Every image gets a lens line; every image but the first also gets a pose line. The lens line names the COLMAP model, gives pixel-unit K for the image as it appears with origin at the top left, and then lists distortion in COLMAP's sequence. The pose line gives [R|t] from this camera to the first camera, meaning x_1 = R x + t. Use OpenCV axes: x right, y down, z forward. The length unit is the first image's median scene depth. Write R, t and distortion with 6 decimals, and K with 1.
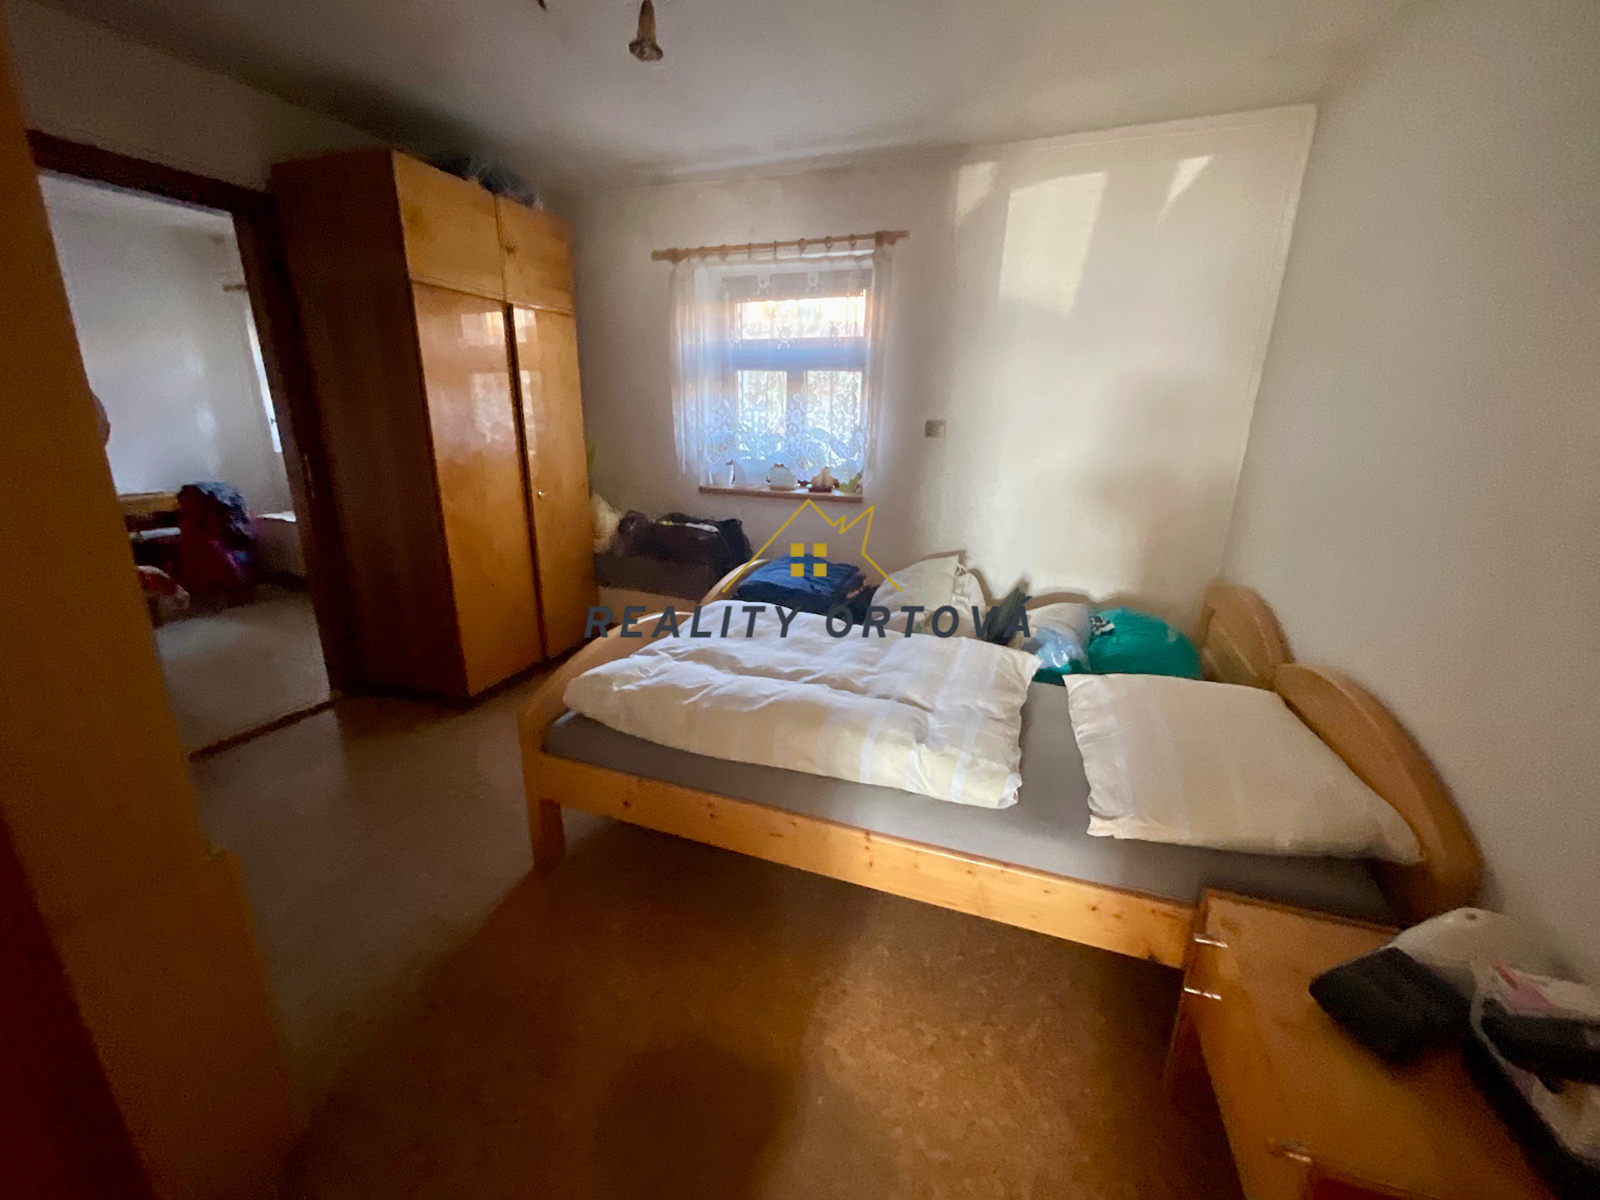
lens RADIAL K [[638.0, 0, 806.4], [0, 638.0, 598.9], [0, 0, 1]] dist [-0.002019, 0.000010]
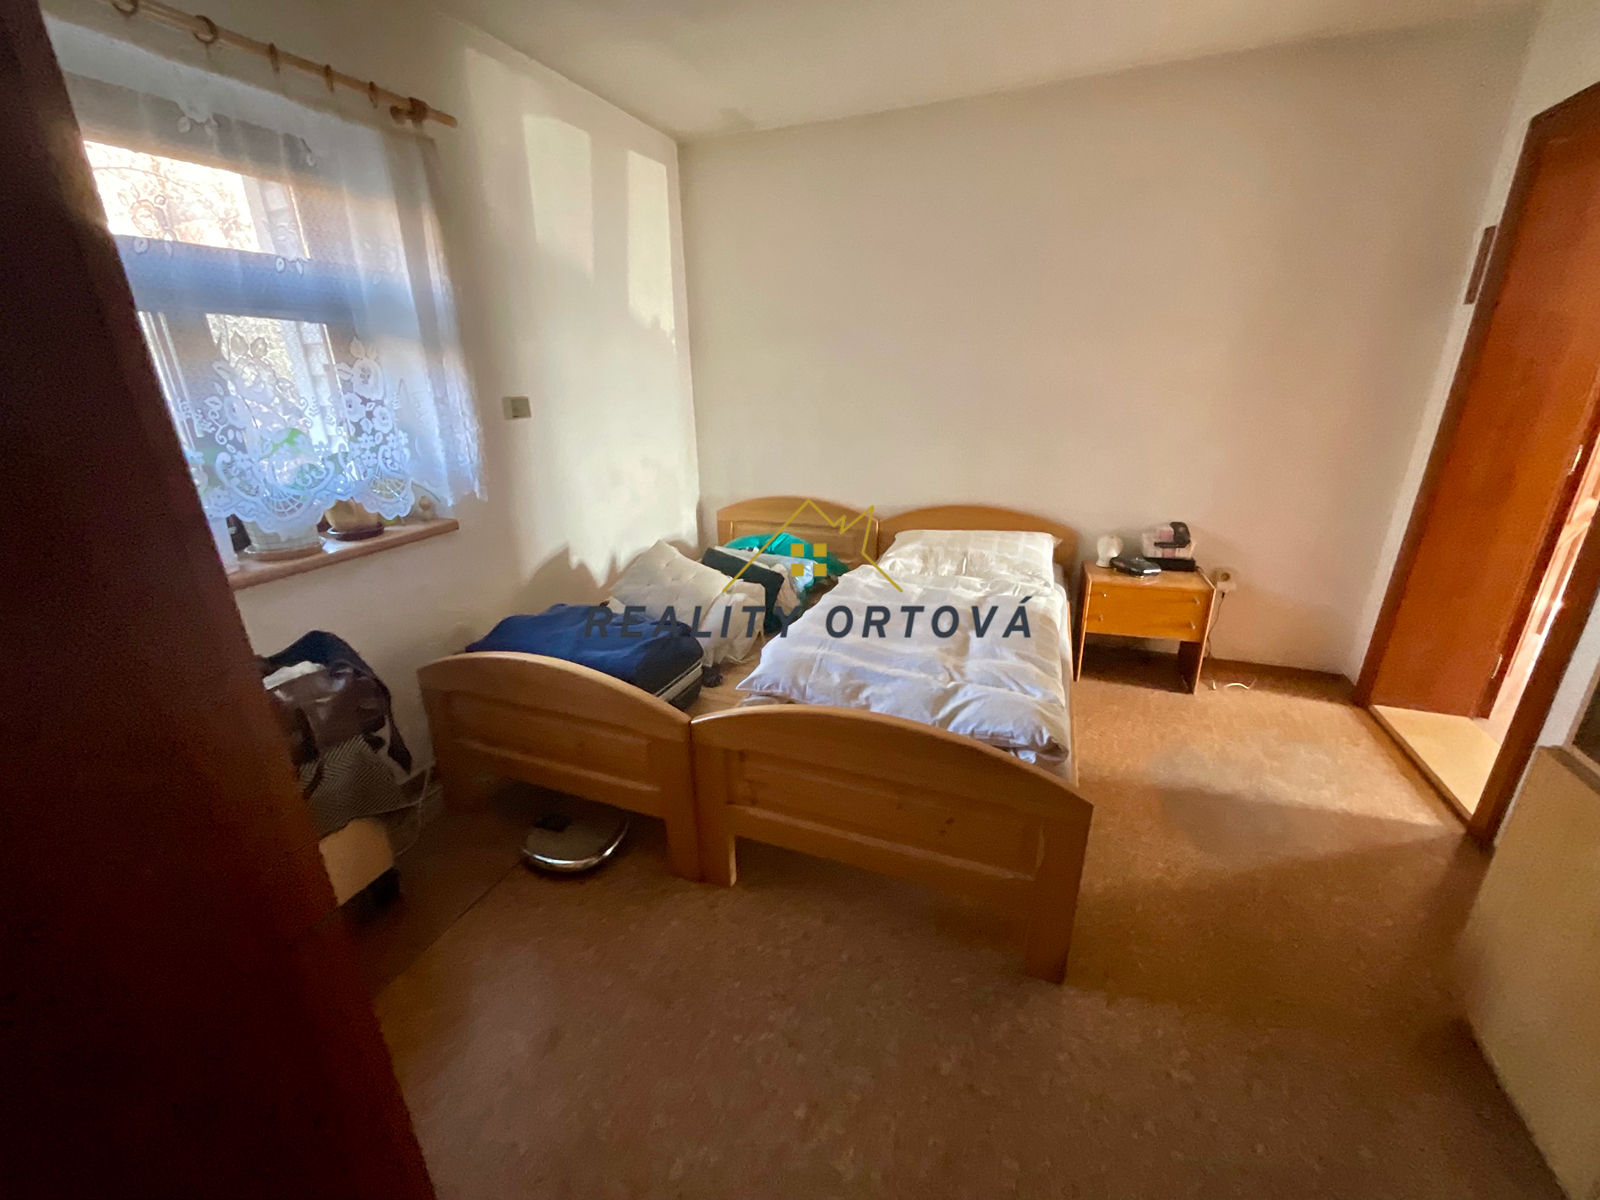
lens RADIAL K [[647.1, 0, 809.8], [0, 647.1, 593.6], [0, 0, 1]] dist [-0.001527, -0.000314]
pose [[-0.014427, -0.354341, 0.935005, -0.580023], [0.283988, 0.895142, 0.343616, -0.225196], [-0.958719, 0.270488, 0.087714, 0.626436]]
